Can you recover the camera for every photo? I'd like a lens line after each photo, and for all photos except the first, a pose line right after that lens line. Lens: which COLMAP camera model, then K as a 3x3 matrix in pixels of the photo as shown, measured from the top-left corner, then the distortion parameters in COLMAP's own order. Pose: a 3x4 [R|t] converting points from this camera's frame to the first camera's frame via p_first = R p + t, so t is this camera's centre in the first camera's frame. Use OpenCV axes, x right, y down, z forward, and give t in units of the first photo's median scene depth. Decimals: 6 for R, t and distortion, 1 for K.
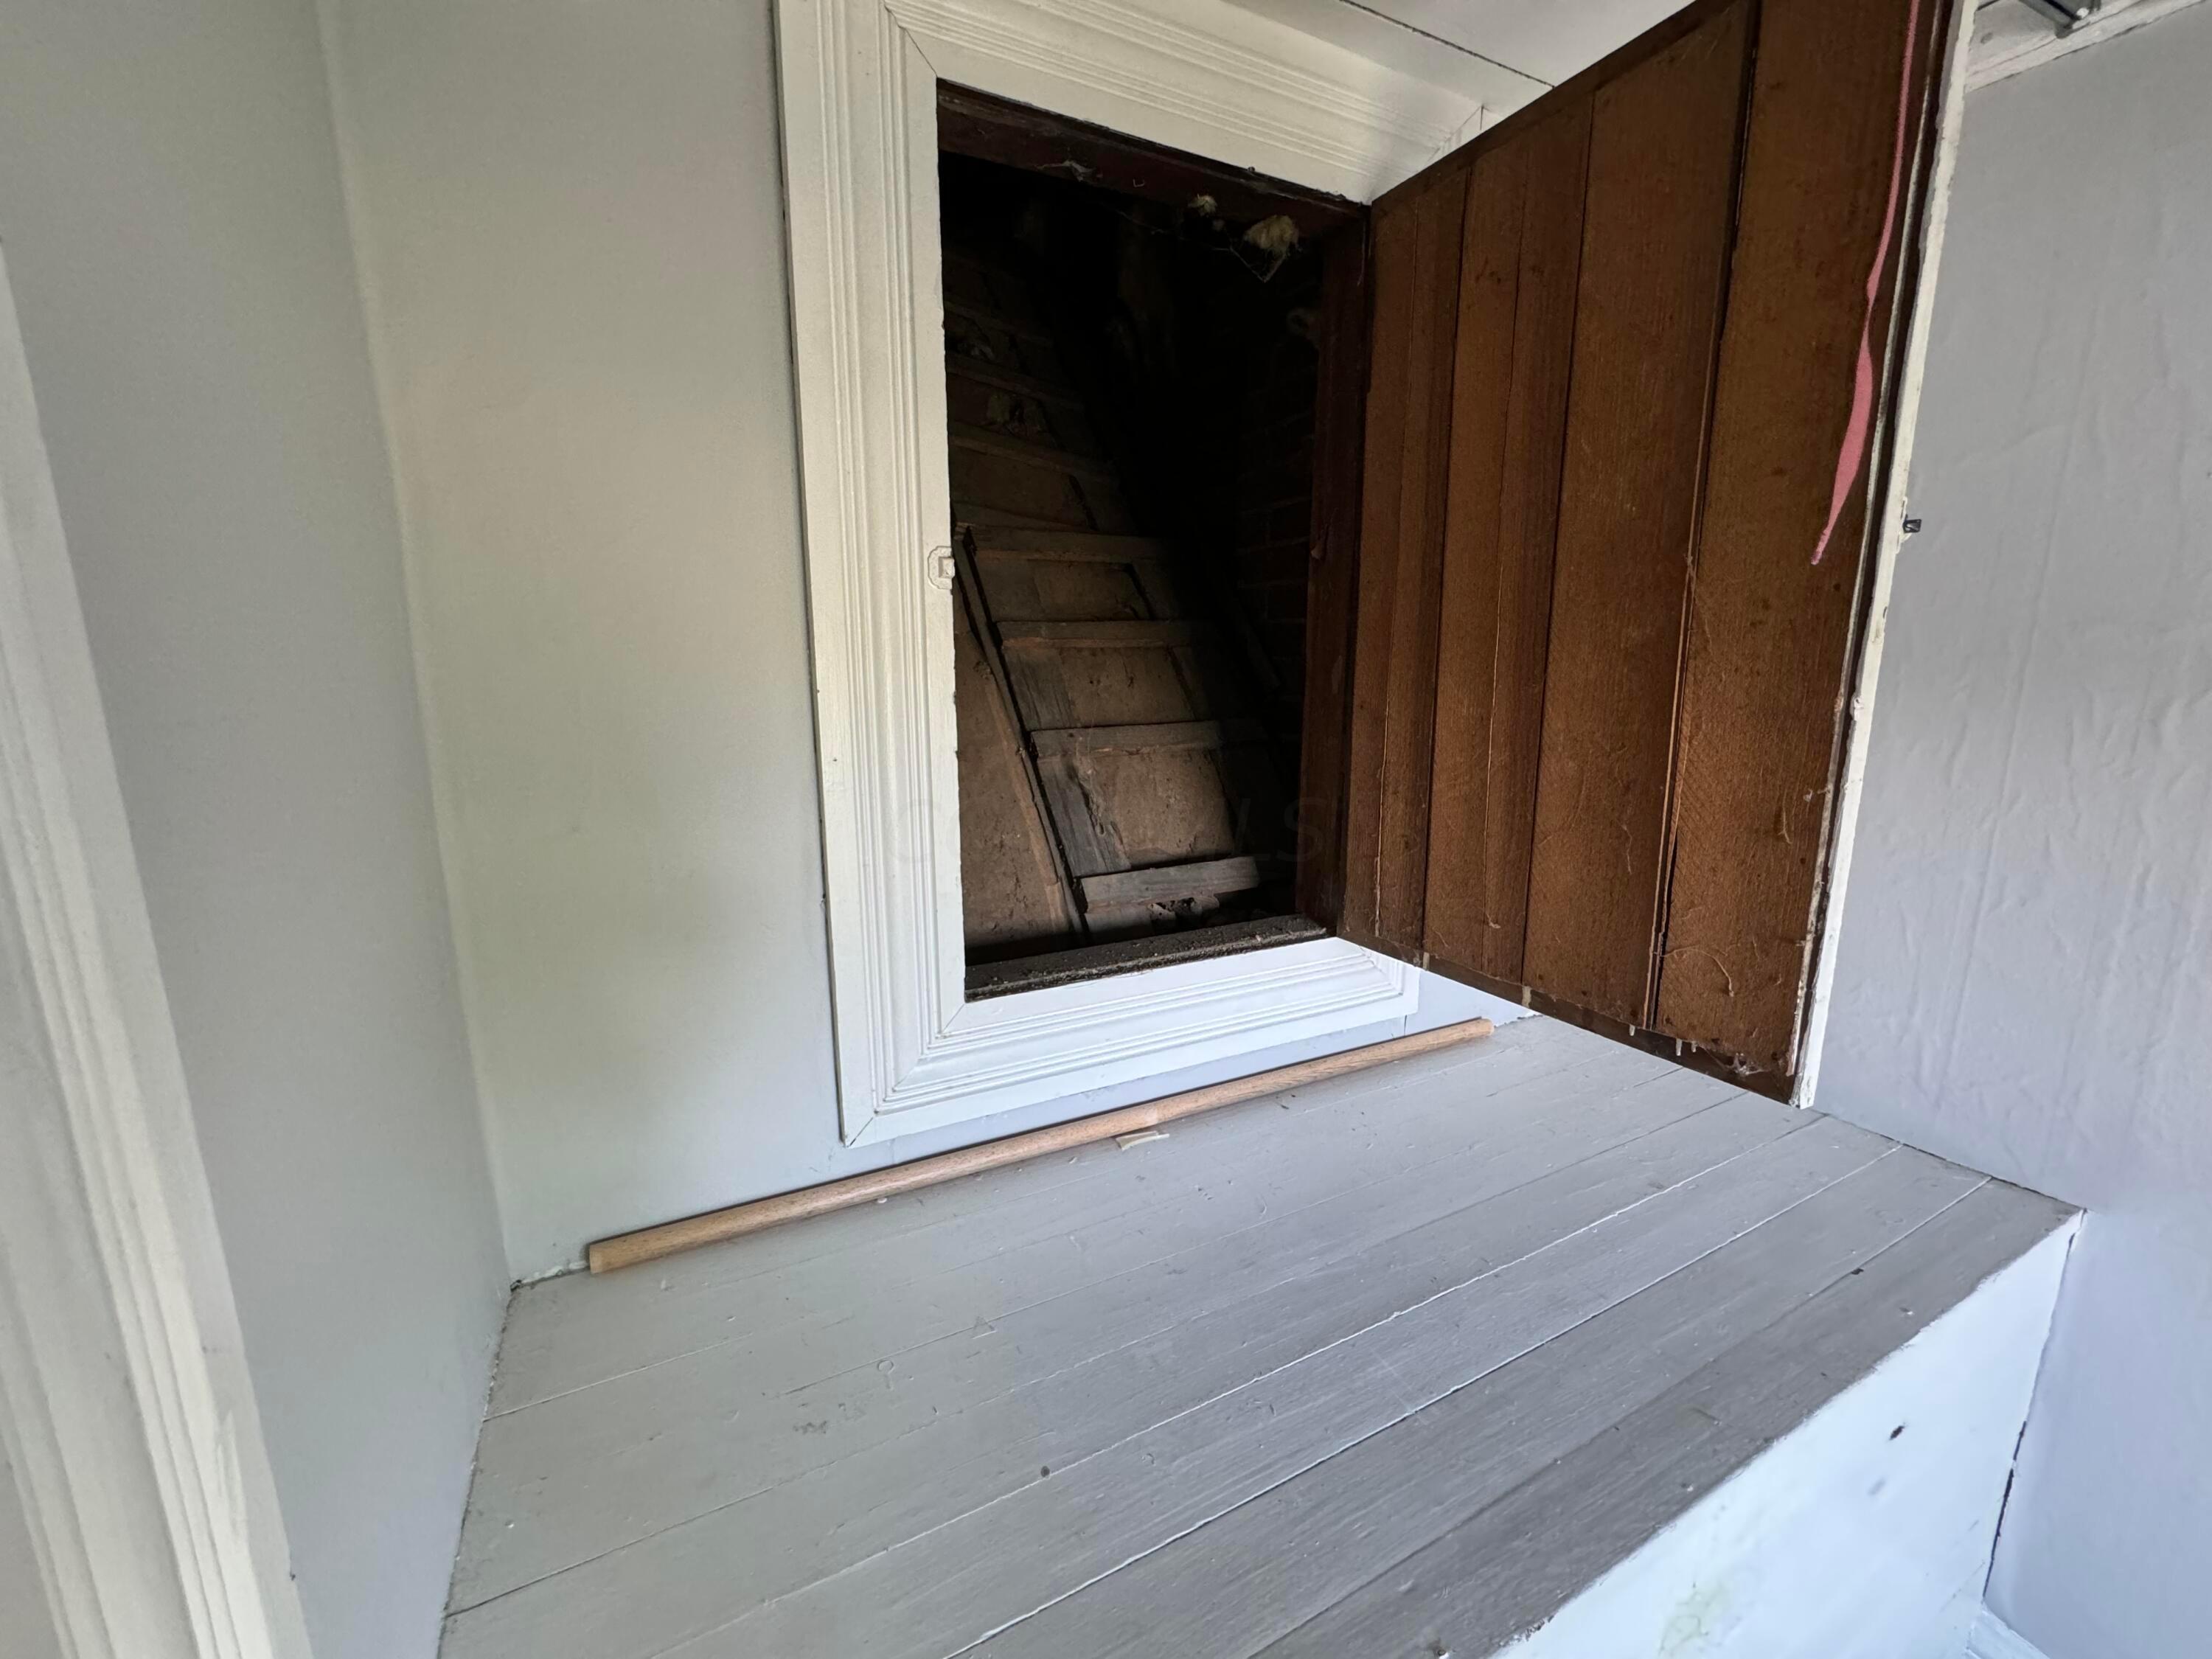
lens RADIAL K [[883.7, 0, 1105.7], [0, 883.7, 827.2], [0, 0, 1]] dist [-0.000521, -0.000065]
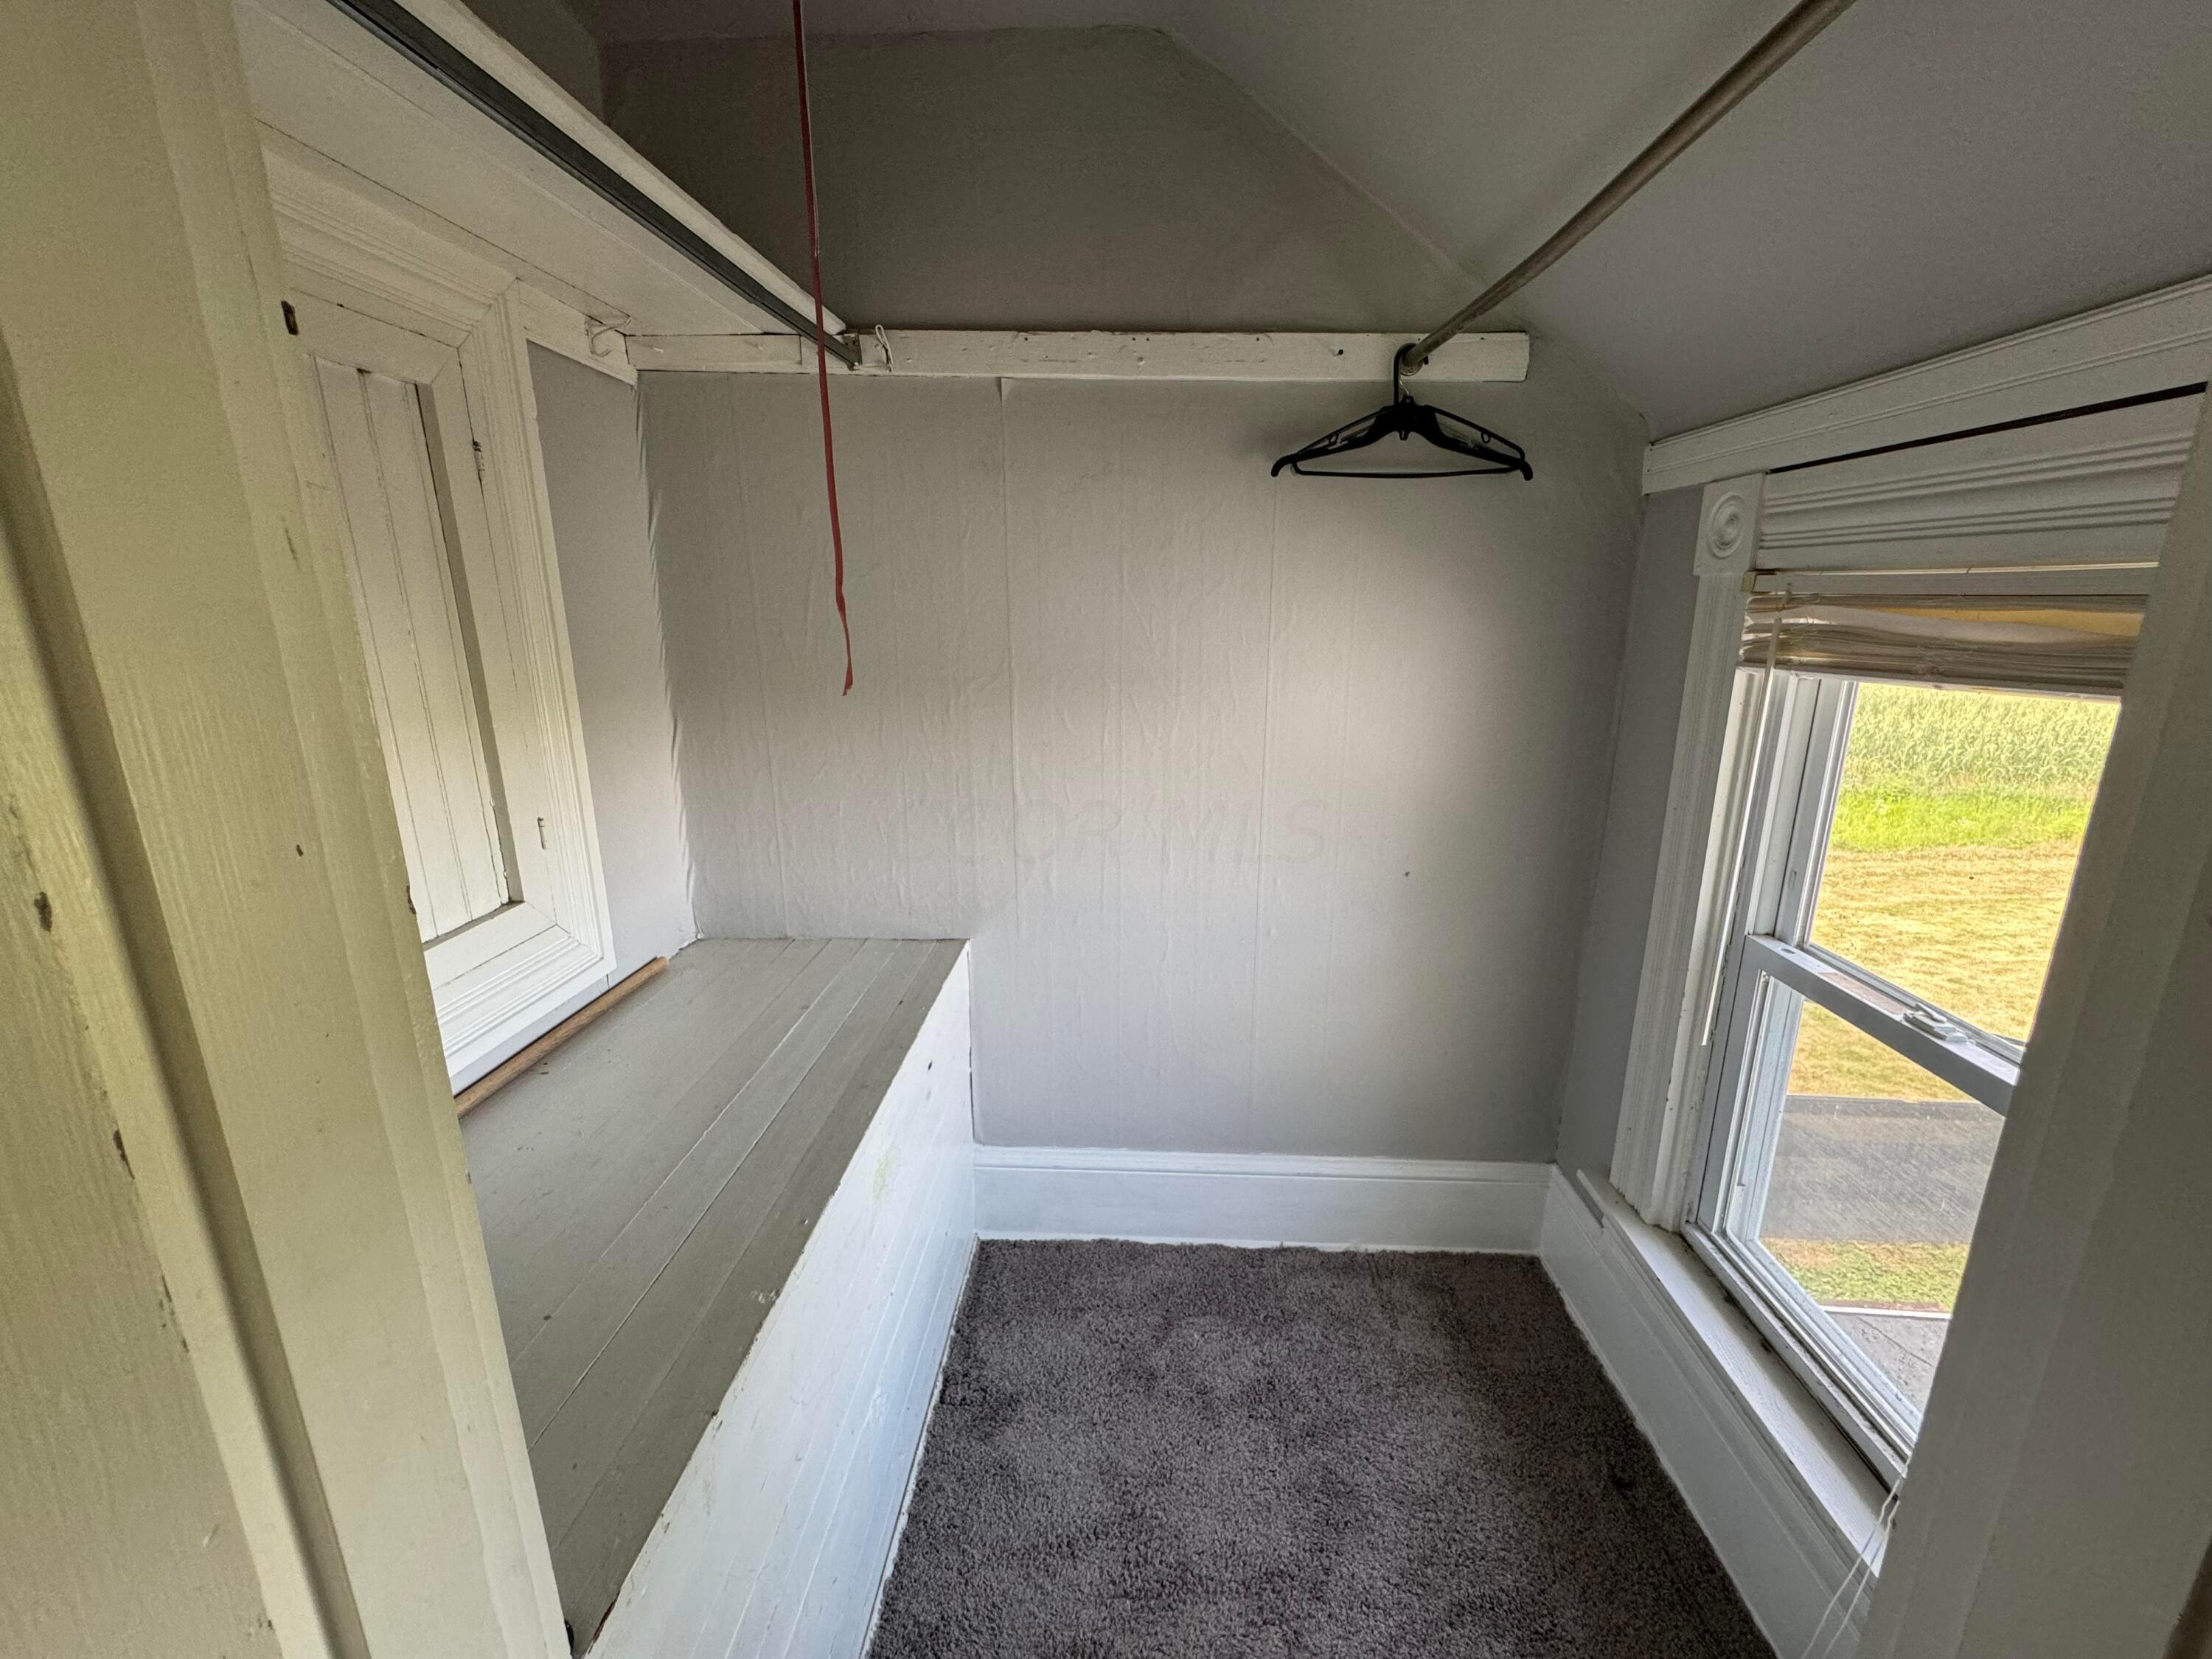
lens RADIAL K [[883.7, 0, 1105.7], [0, 883.7, 827.2], [0, 0, 1]] dist [-0.000521, -0.000065]
pose [[0.506289, -0.209833, 0.836446, -0.344121], [0.163381, 0.975718, 0.145878, -0.066917], [-0.846745, 0.062803, 0.528279, -0.322803]]
